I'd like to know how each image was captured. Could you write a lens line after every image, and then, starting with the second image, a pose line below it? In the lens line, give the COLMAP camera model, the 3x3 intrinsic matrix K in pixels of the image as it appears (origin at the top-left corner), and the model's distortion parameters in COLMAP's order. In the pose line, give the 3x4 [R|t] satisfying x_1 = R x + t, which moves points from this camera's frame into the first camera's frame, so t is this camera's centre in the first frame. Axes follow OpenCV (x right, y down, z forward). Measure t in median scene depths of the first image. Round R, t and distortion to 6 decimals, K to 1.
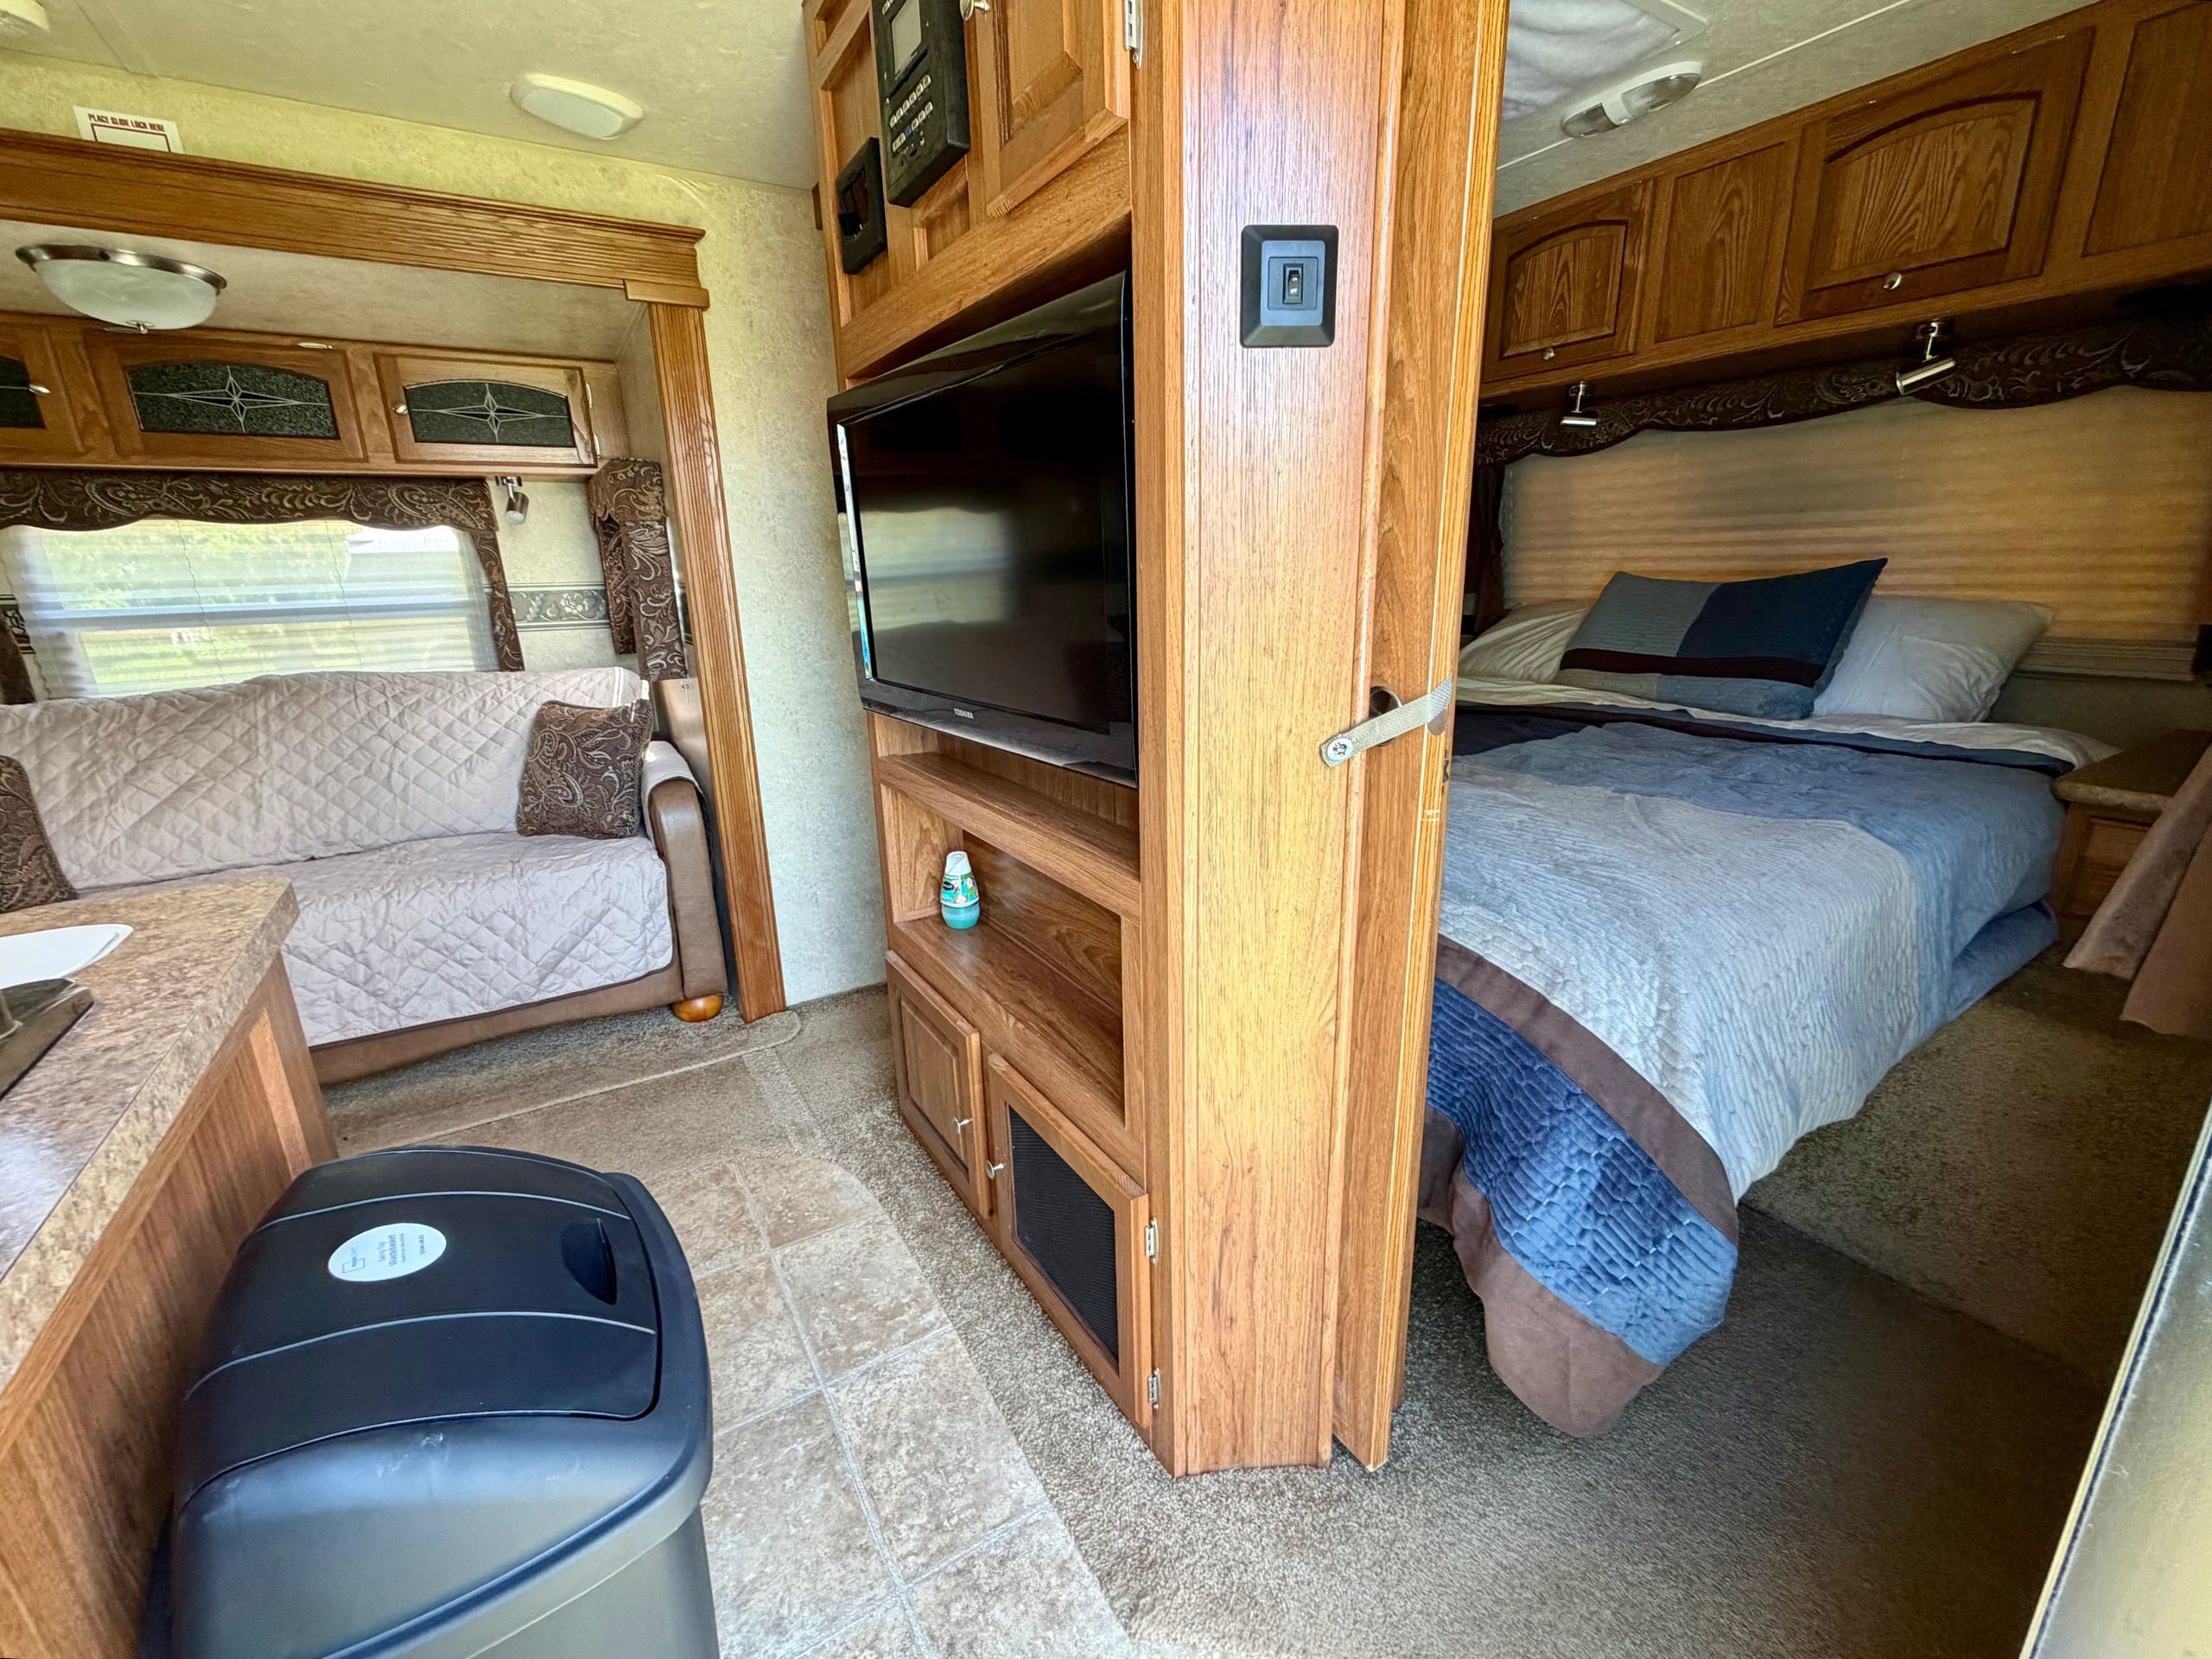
lens RADIAL K [[924.3, 0, 1103.8], [0, 924.3, 828.6], [0, 0, 1]] dist [0.000166, -0.000687]
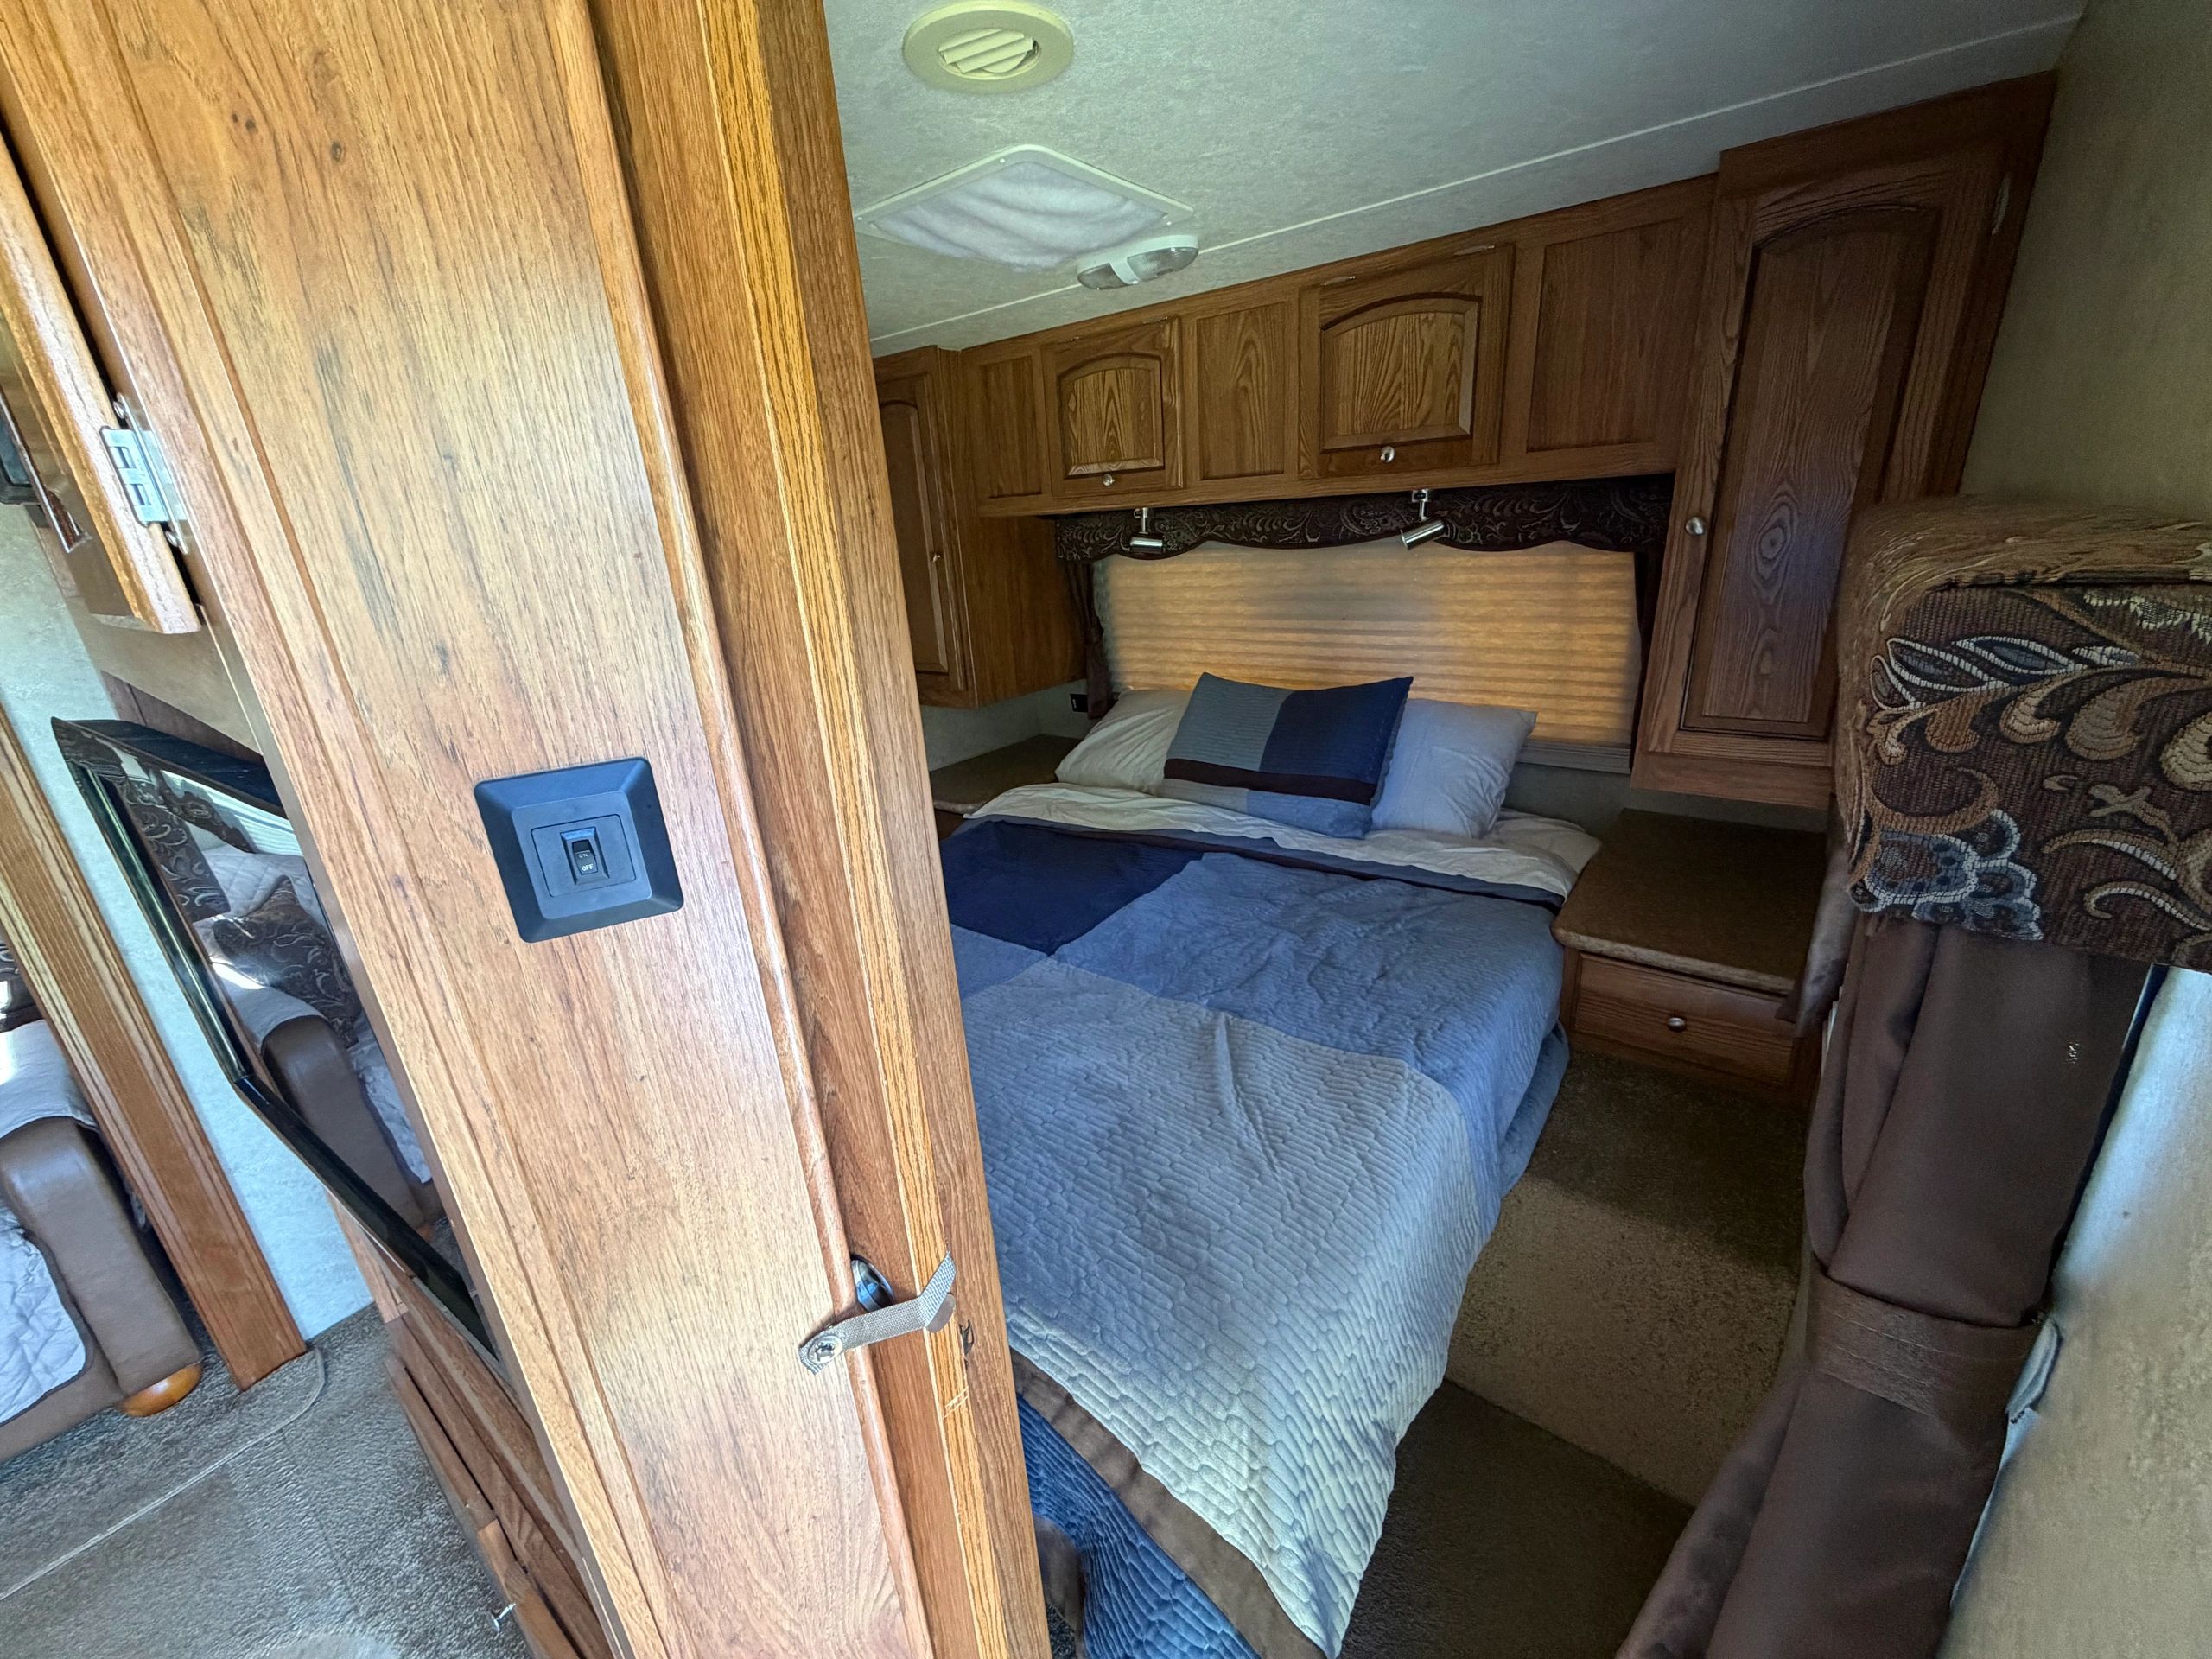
lens RADIAL K [[877.5, 0, 1100.7], [0, 877.5, 834.0], [0, 0, 1]] dist [0.001425, -0.000481]
pose [[0.936740, -0.150341, 0.316094, 0.154105], [0.135342, 0.988392, 0.069017, -0.263740], [-0.322801, -0.021870, 0.946214, 0.135774]]
